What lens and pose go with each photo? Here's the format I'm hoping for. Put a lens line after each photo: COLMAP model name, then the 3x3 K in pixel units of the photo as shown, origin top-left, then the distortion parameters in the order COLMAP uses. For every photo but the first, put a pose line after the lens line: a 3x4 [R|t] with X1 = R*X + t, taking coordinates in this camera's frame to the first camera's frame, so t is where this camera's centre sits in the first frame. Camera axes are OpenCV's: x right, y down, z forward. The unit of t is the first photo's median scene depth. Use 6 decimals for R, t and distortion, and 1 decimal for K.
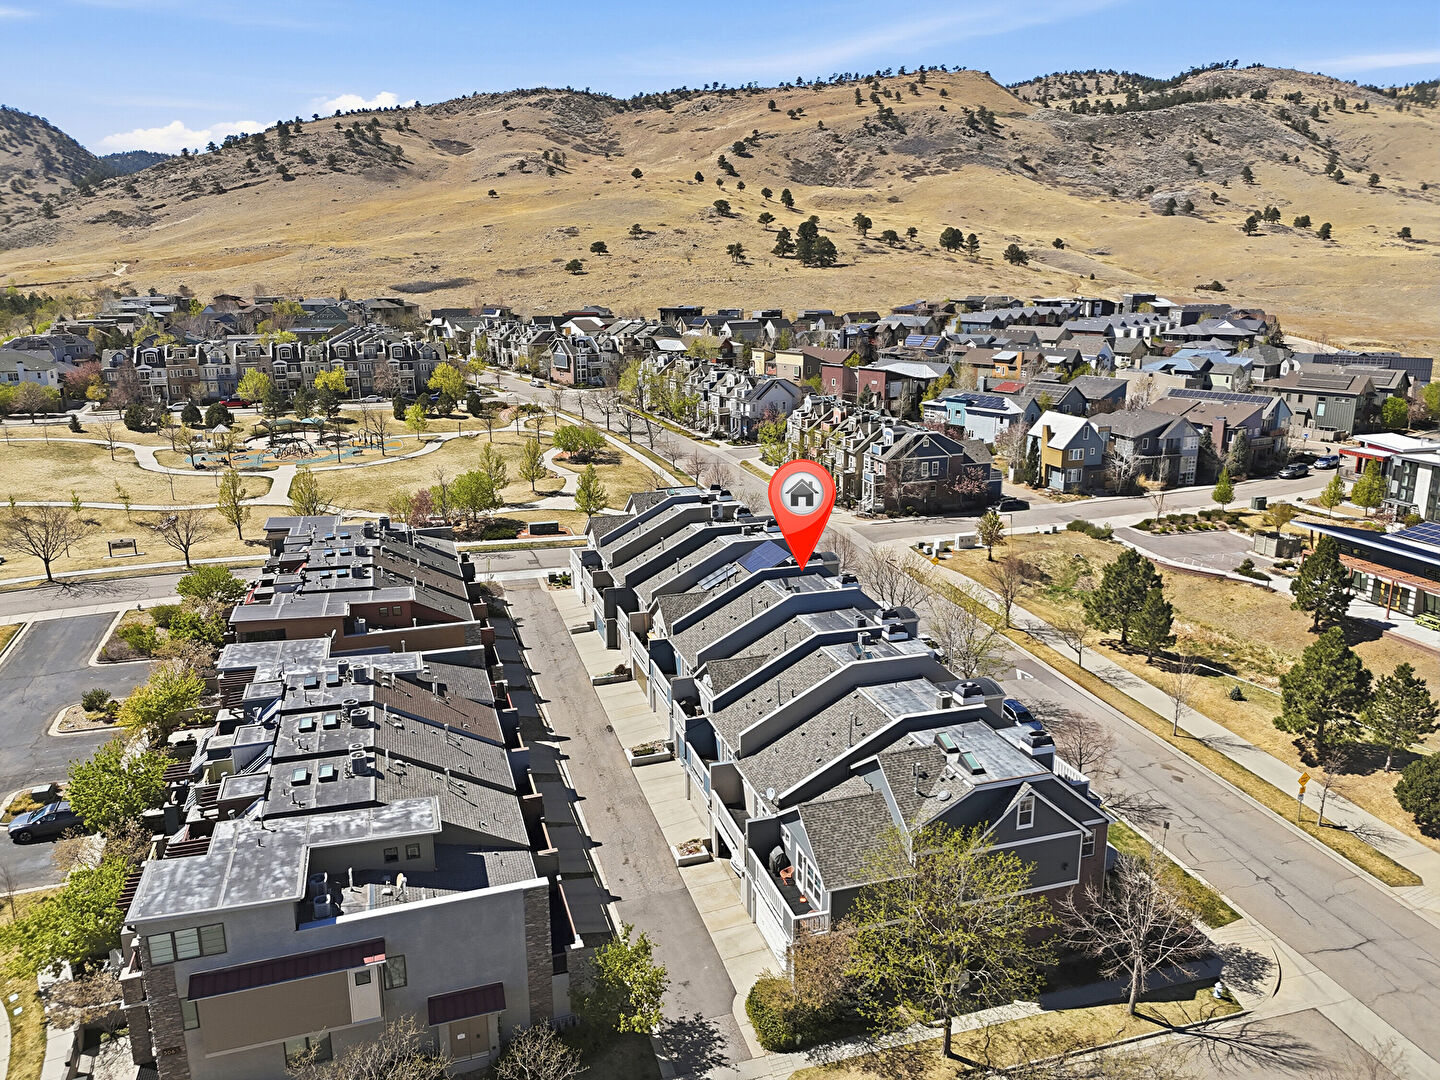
lens RADIAL K [[1058.2, 0, 720.0], [0, 1058.2, 540.0], [0, 0, 1]] dist [0.081799, -0.079056]
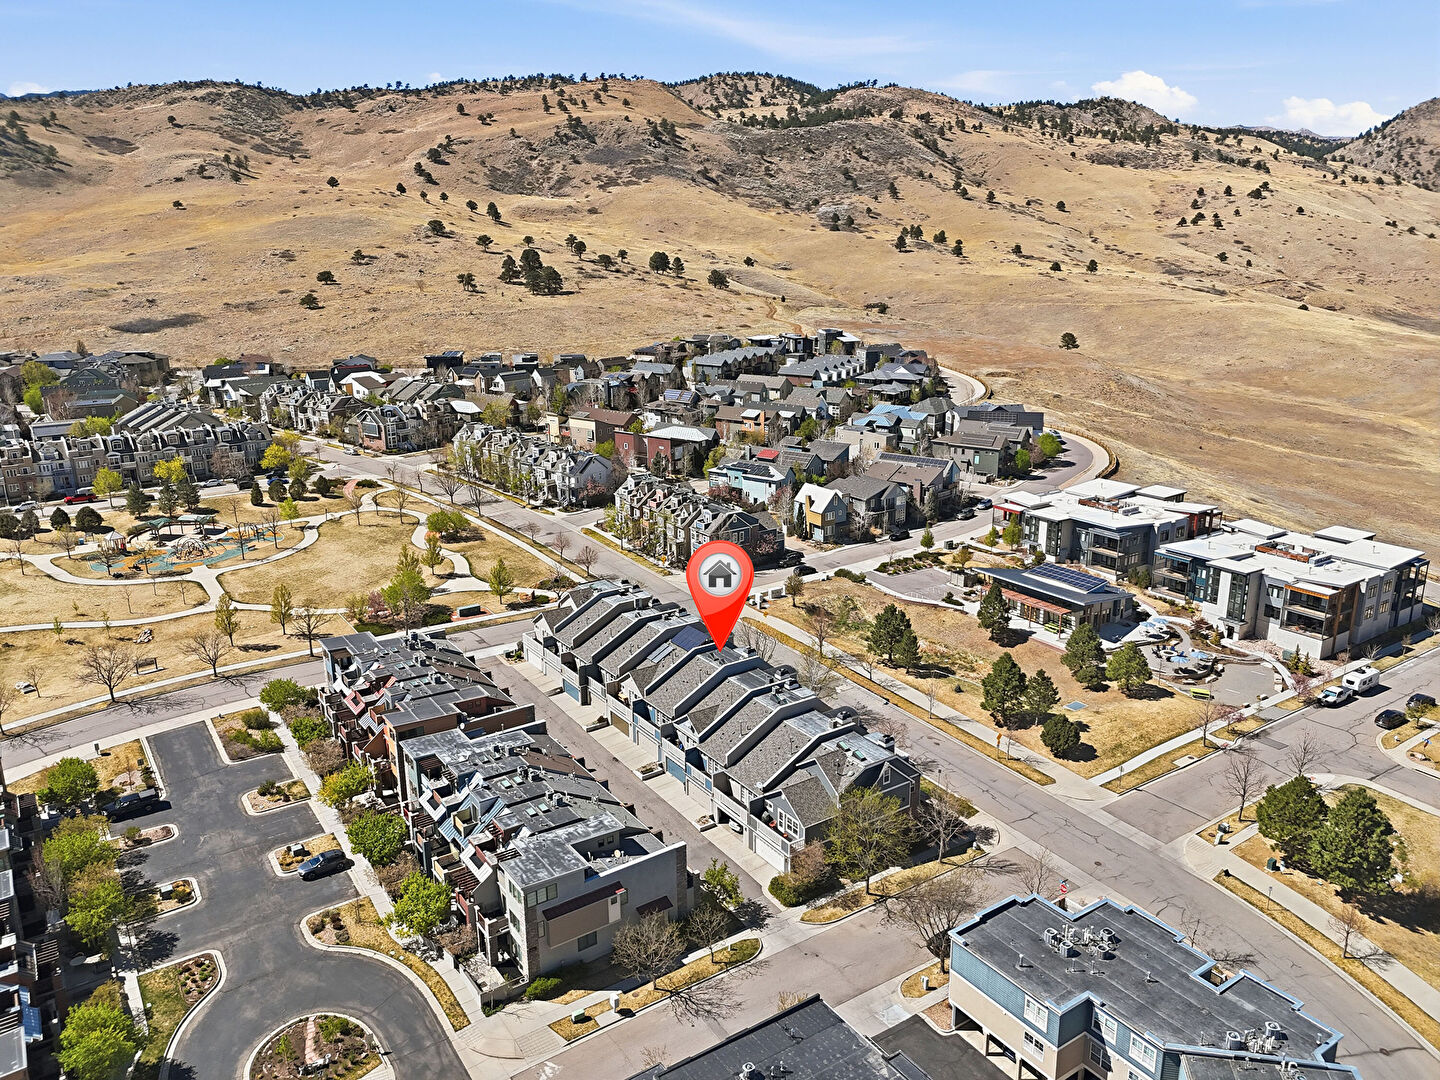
lens RADIAL K [[1058.2, 0, 720.0], [0, 1058.2, 540.0], [0, 0, 1]] dist [0.081799, -0.079056]
pose [[0.958486, -0.079849, 0.273730, -0.091992], [0.074420, 0.996770, 0.030179, -0.047807], [-0.275256, -0.008555, 0.961333, -0.147777]]
